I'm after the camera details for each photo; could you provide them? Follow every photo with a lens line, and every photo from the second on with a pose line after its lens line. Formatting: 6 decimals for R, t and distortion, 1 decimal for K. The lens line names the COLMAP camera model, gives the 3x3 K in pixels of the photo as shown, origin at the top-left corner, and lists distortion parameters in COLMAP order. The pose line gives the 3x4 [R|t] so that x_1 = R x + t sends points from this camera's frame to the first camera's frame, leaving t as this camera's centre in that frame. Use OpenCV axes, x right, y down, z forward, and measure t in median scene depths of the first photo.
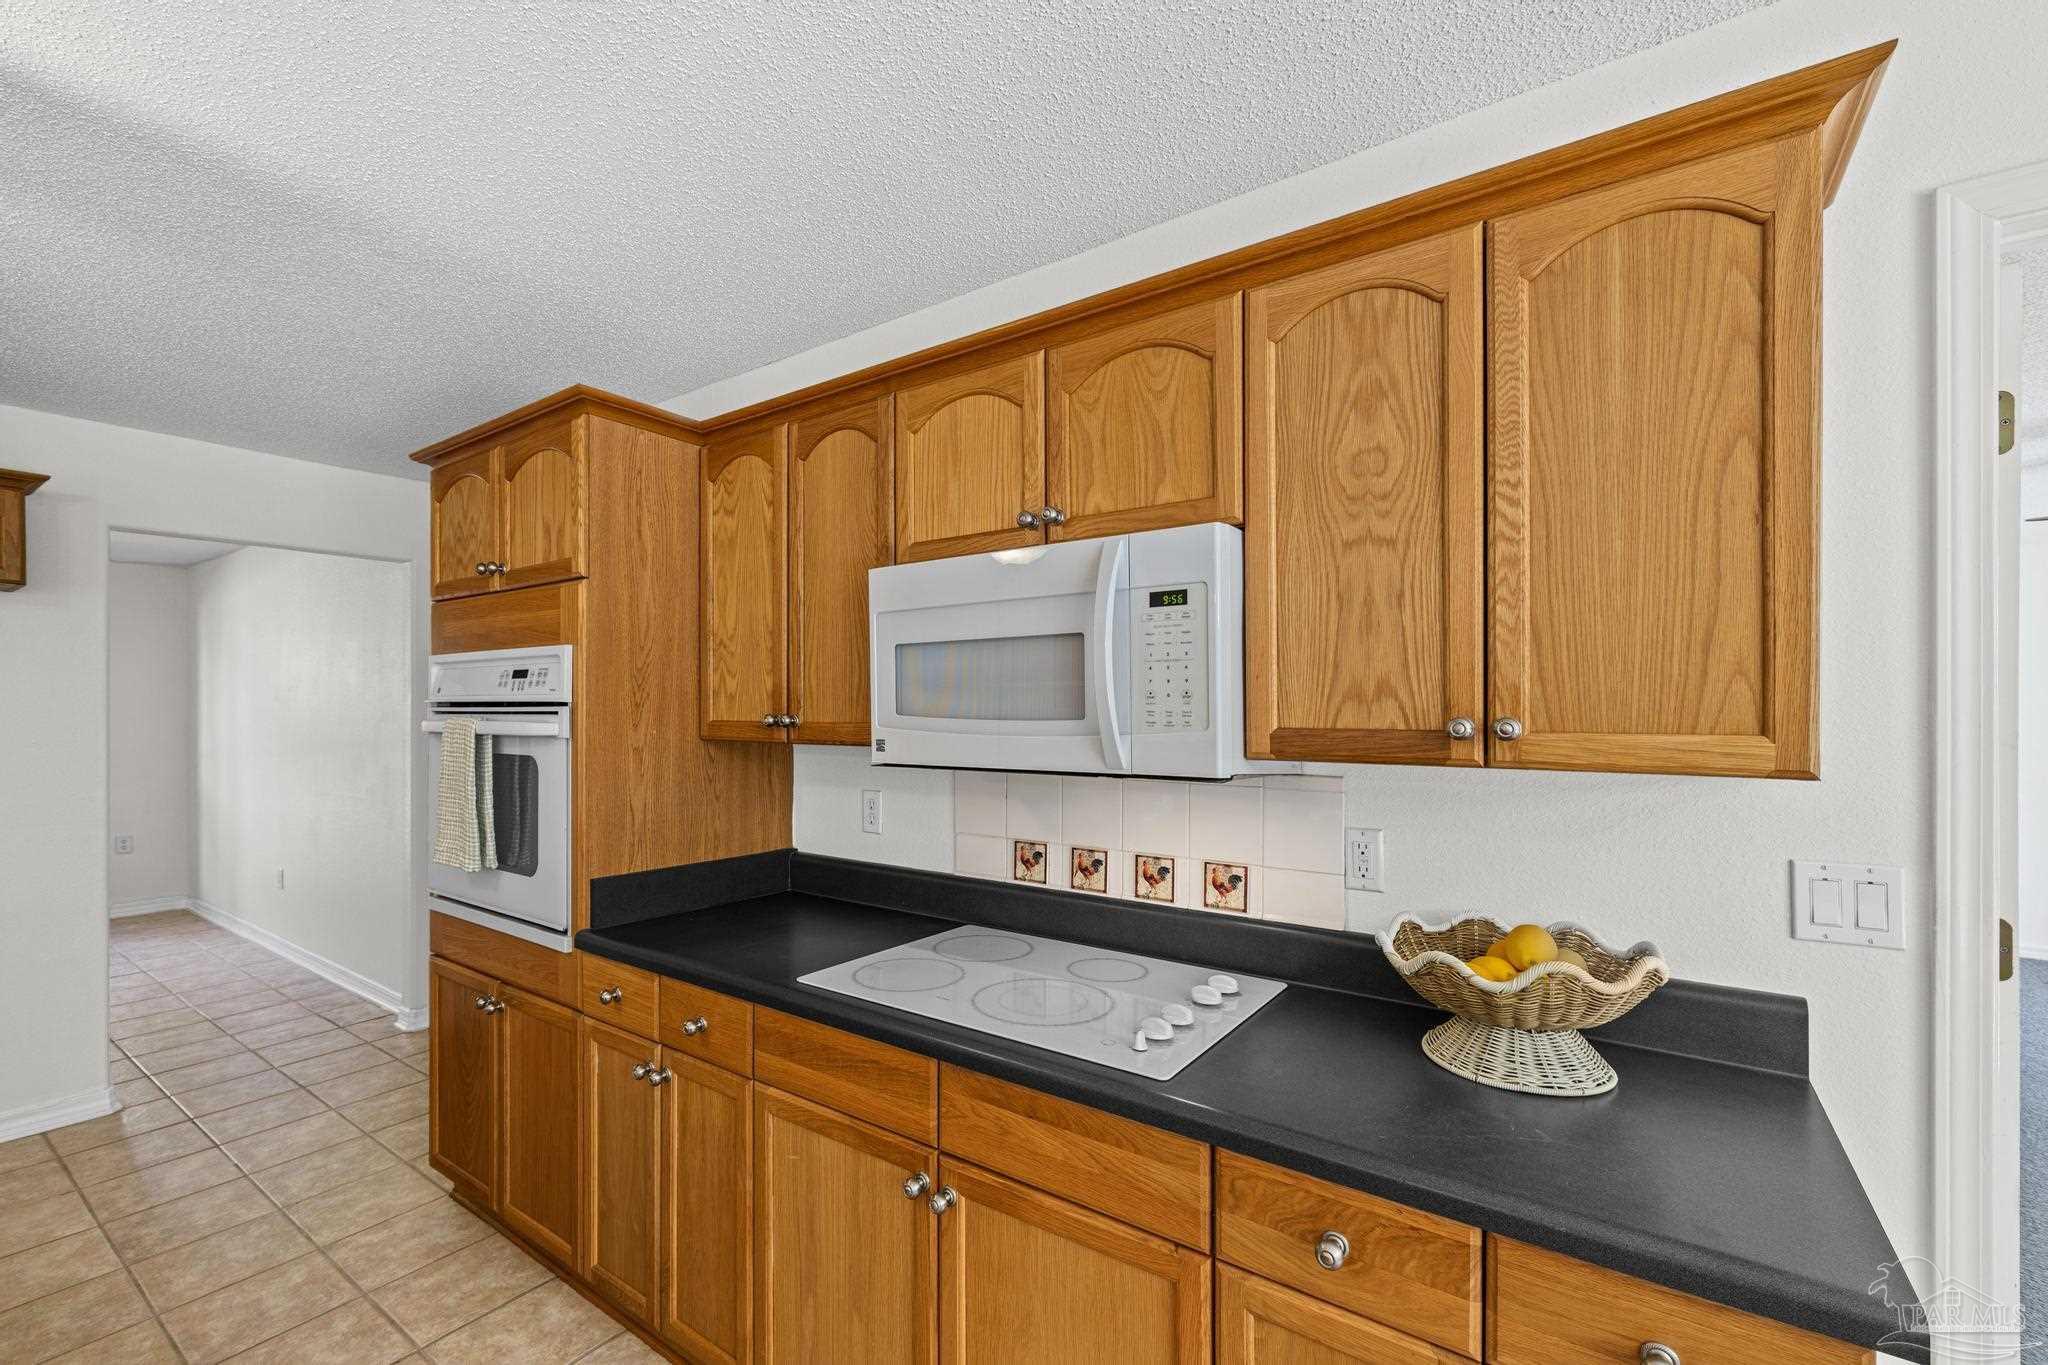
lens RADIAL K [[865.7, 0, 1010.0], [0, 865.7, 716.6], [0, 0, 1]] dist [-0.003136, -0.000241]
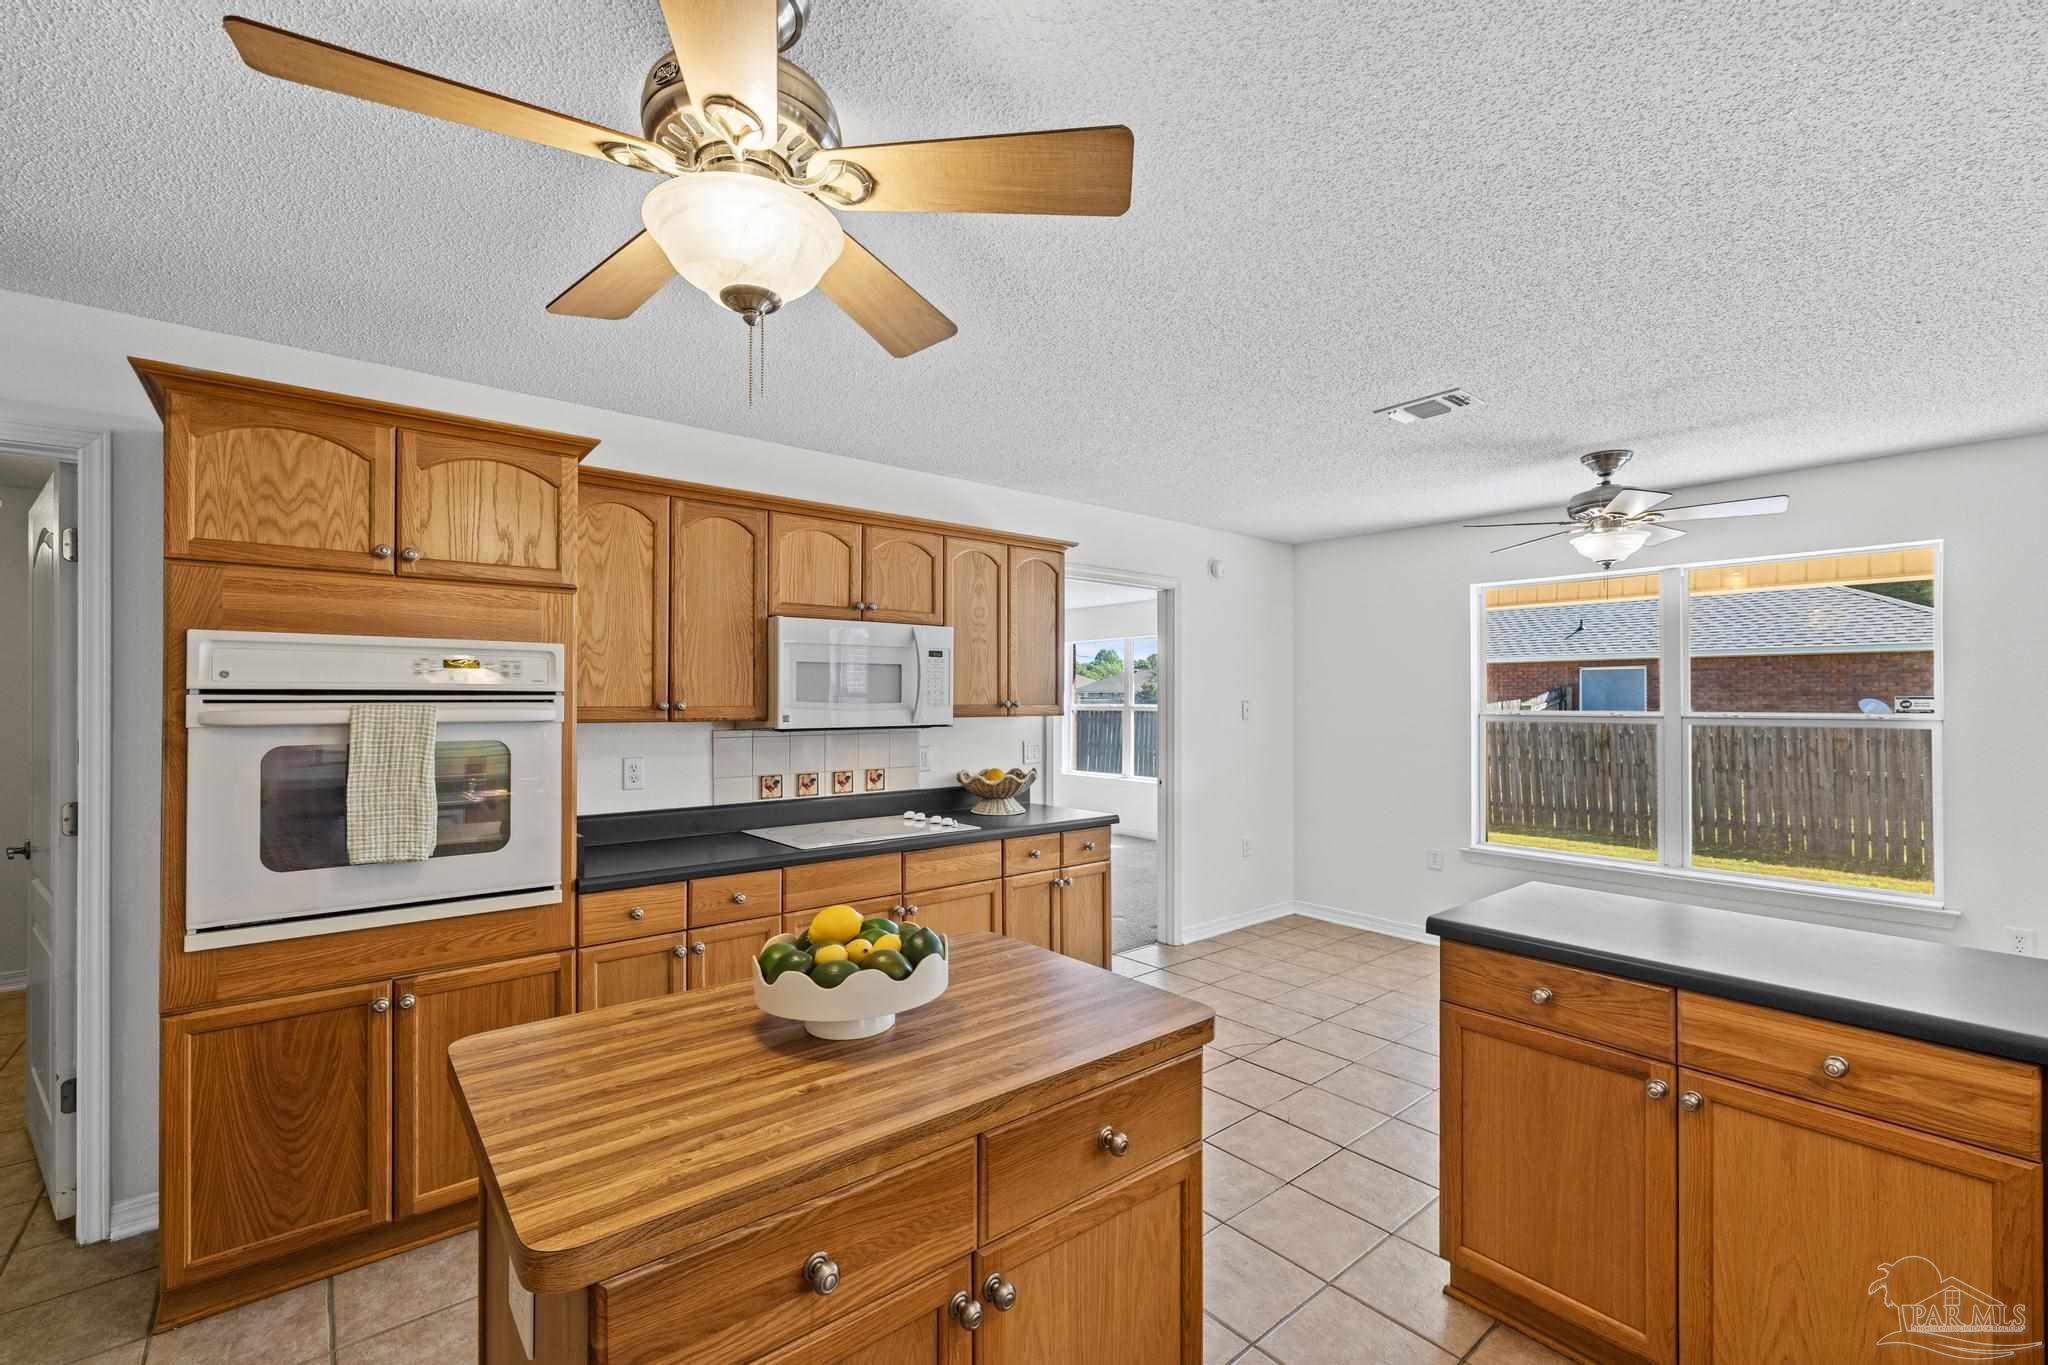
lens RADIAL K [[865.7, 0, 1020.0], [0, 865.7, 688.7], [0, 0, 1]] dist [-0.003136, -0.000241]
pose [[0.253564, 0.010361, 0.967263, -1.775821], [0.008343, 0.999882, -0.012898, 0.000190], [-0.967283, 0.011340, 0.253447, 0.104110]]
